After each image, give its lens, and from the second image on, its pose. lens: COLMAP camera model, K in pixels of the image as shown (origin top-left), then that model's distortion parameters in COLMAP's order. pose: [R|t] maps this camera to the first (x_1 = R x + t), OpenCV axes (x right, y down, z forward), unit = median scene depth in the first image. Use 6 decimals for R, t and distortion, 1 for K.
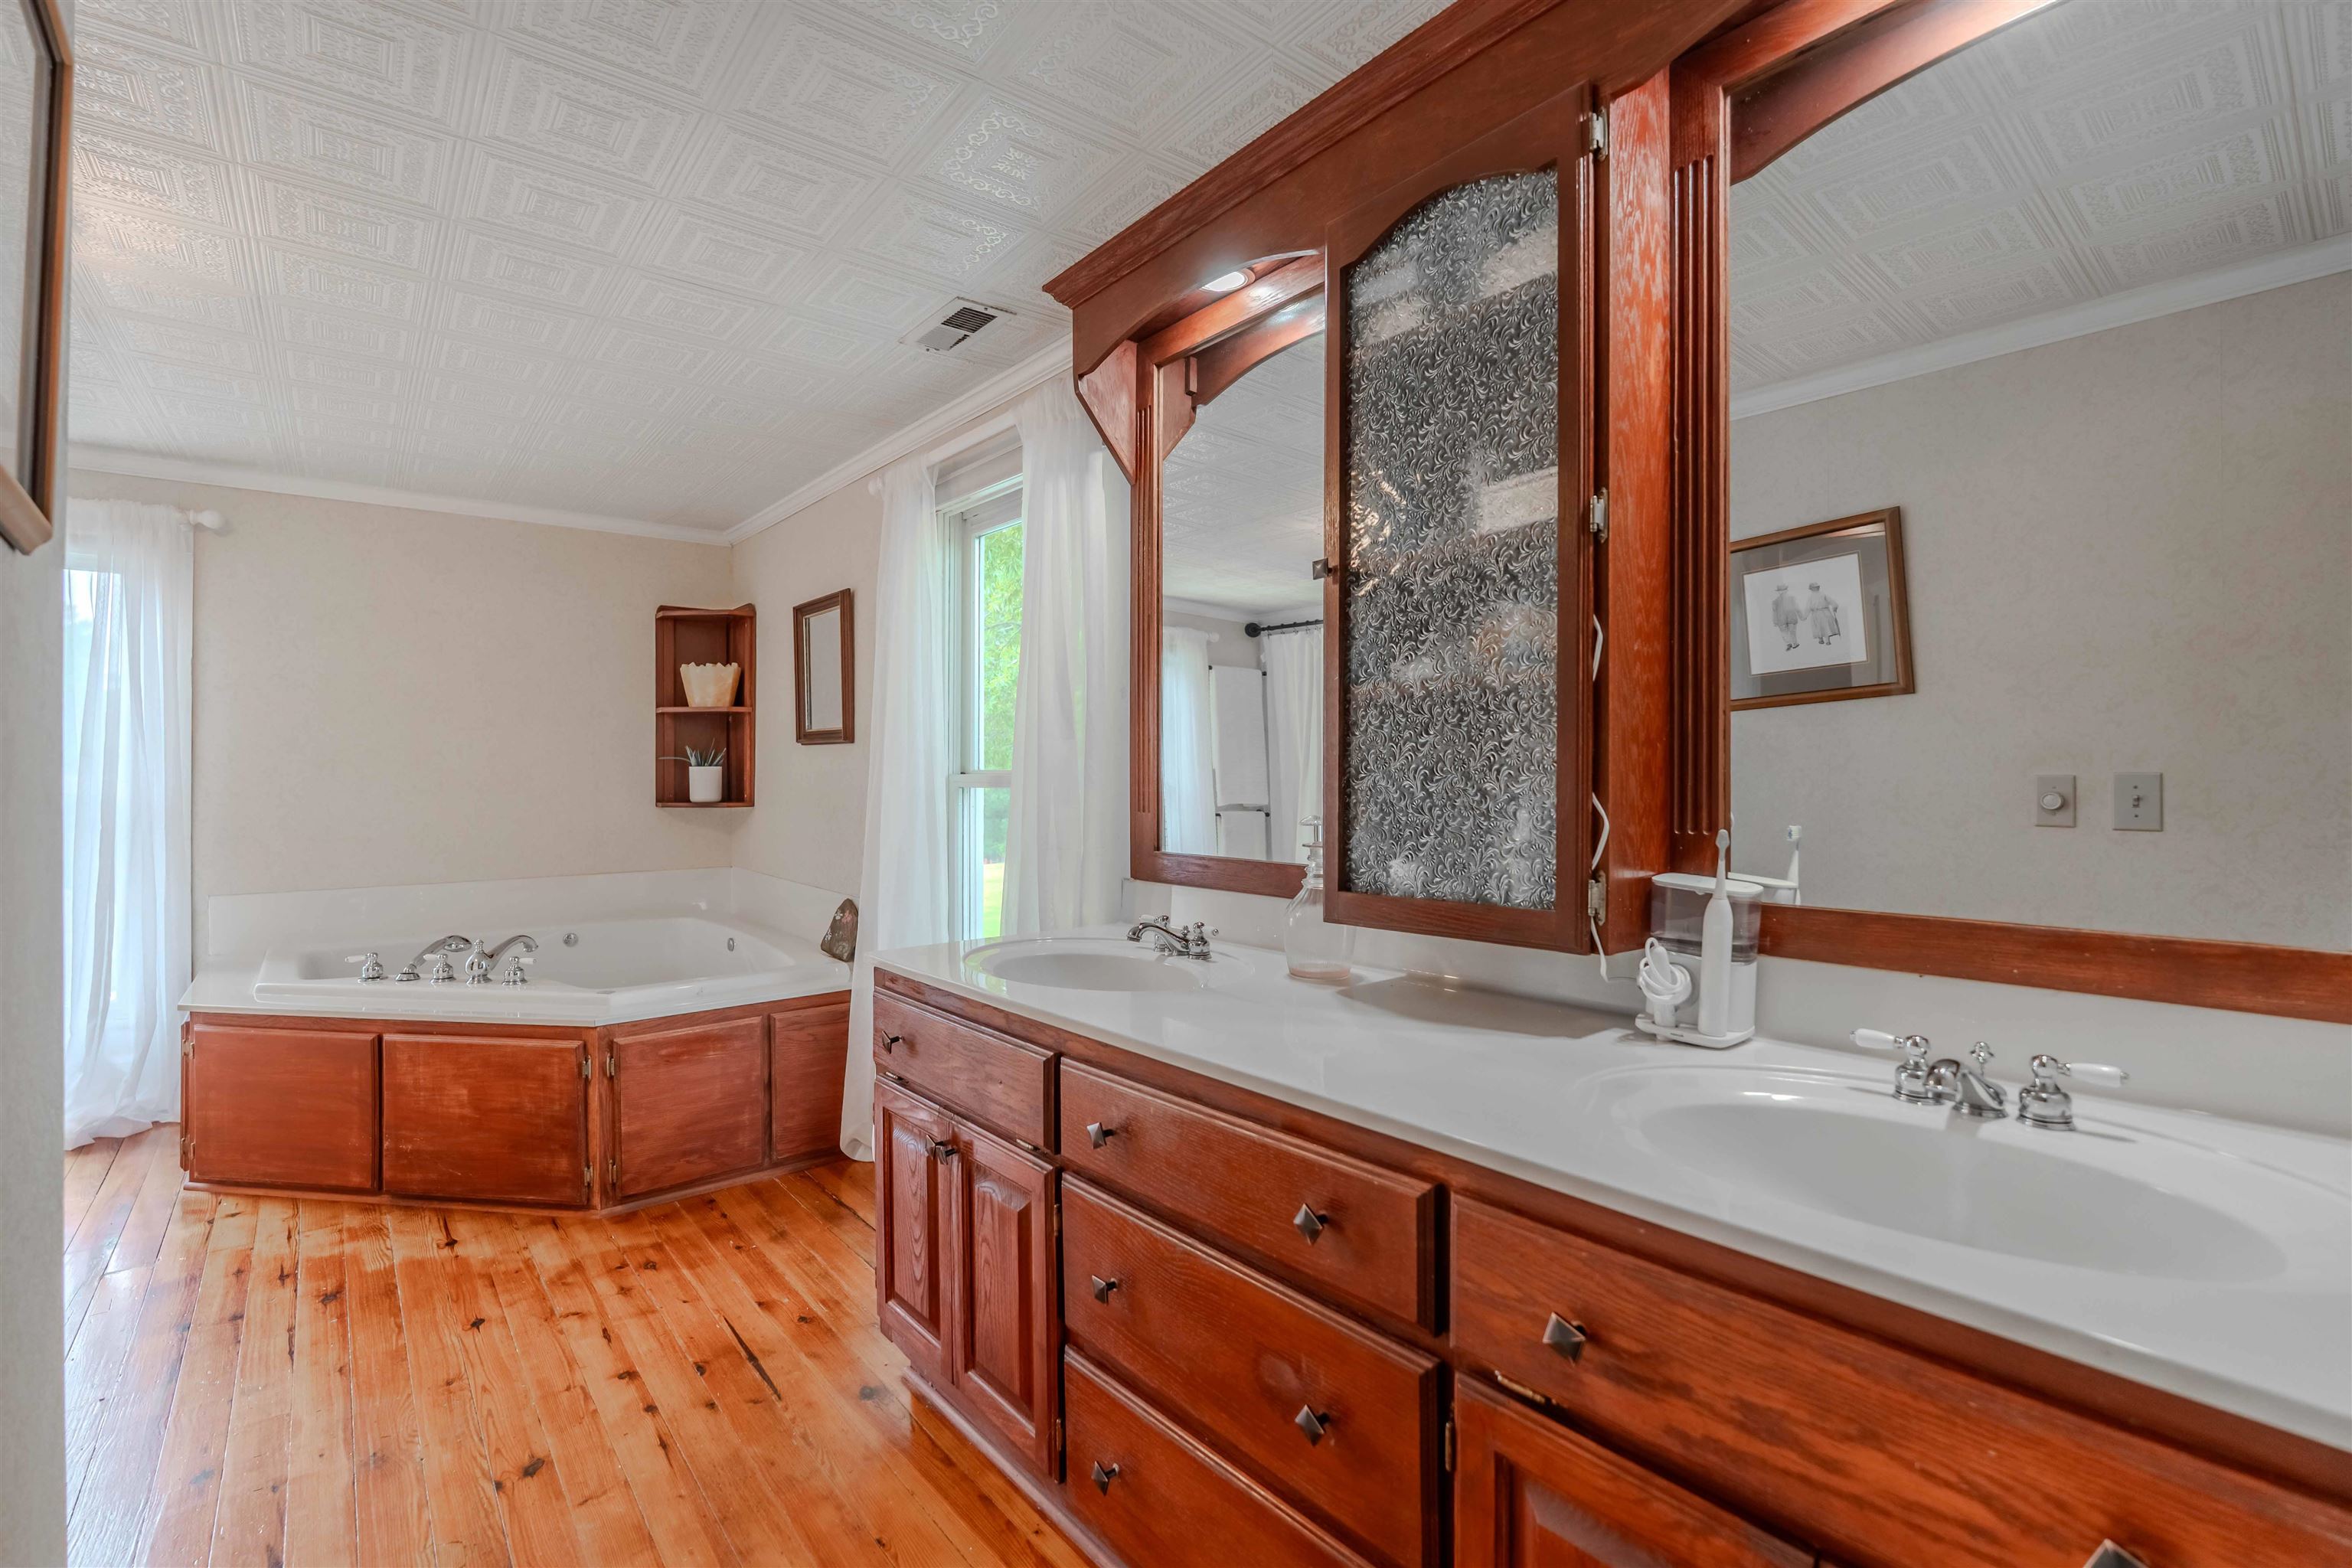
lens RADIAL K [[1091.1, 0, 1092.9], [0, 1091.1, 772.1], [0, 0, 1]] dist [0.005524, -0.000094]
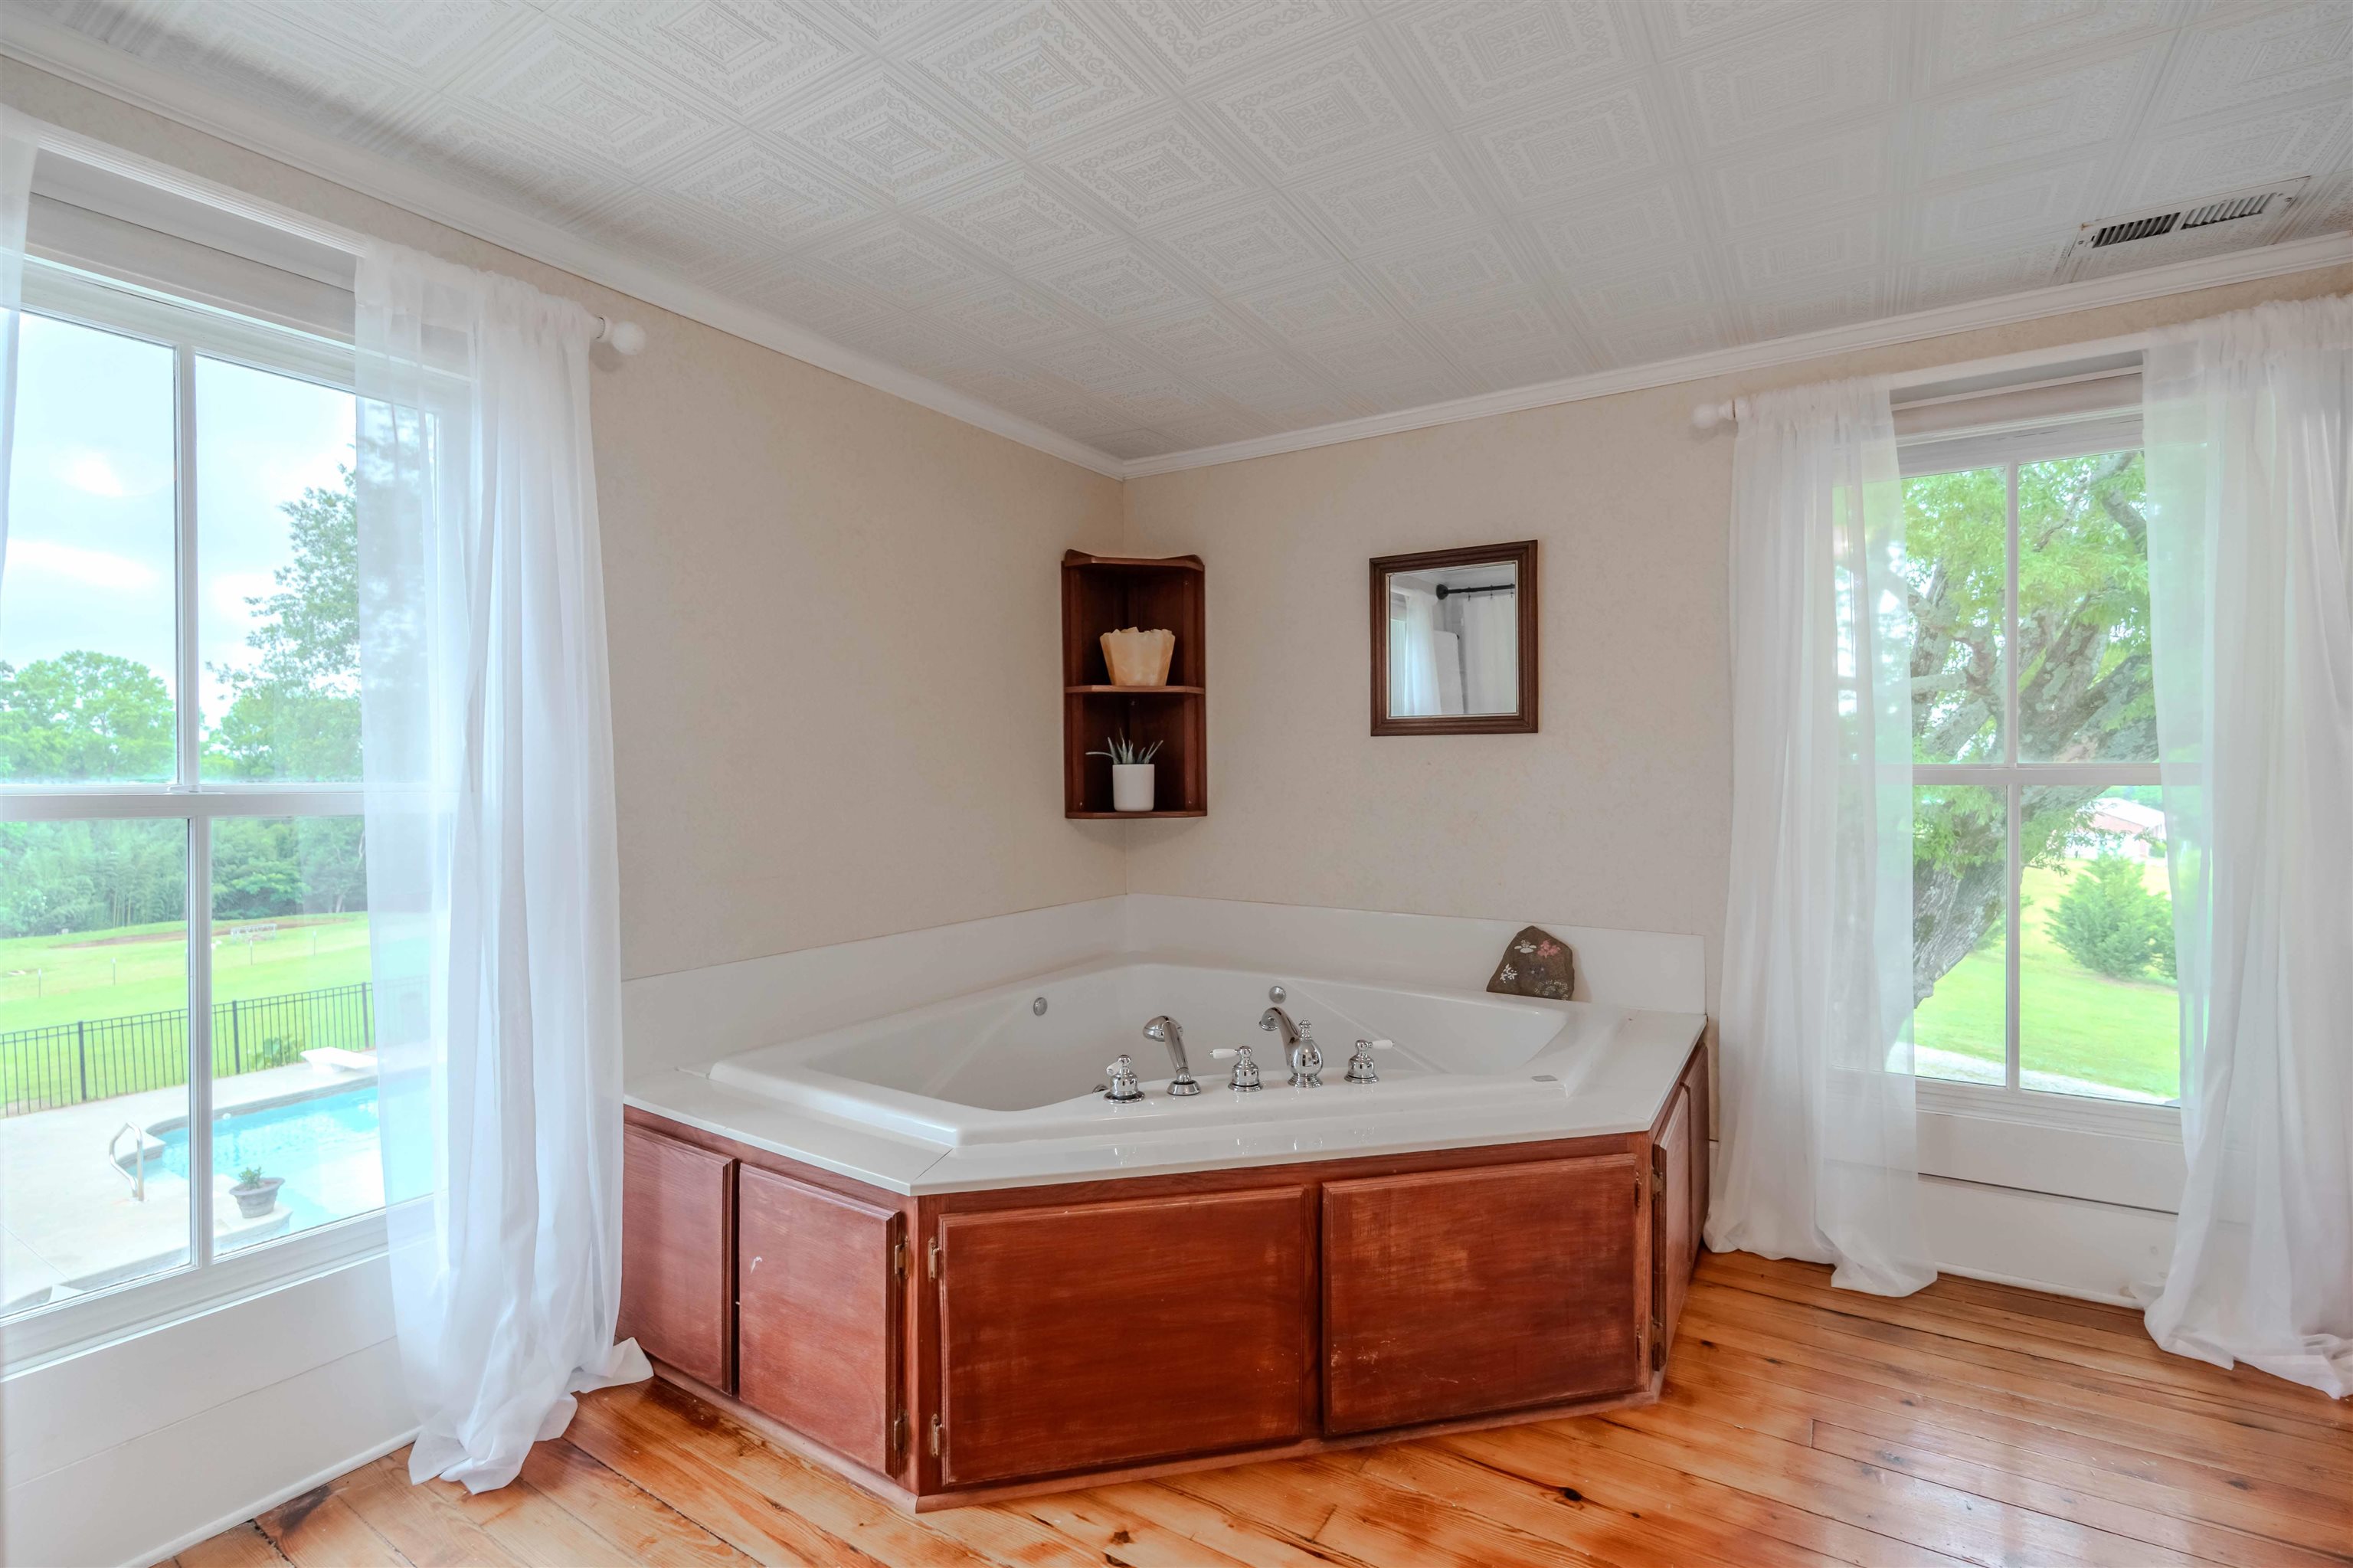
lens RADIAL K [[1091.6, 0, 1172.2], [0, 1091.6, 775.7], [0, 0, 1]] dist [0.005524, -0.000094]
pose [[0.925074, -0.009803, 0.379661, -0.973509], [0.008729, 0.999952, 0.004551, -0.000664], [-0.379687, -0.000896, 0.925114, 0.453147]]
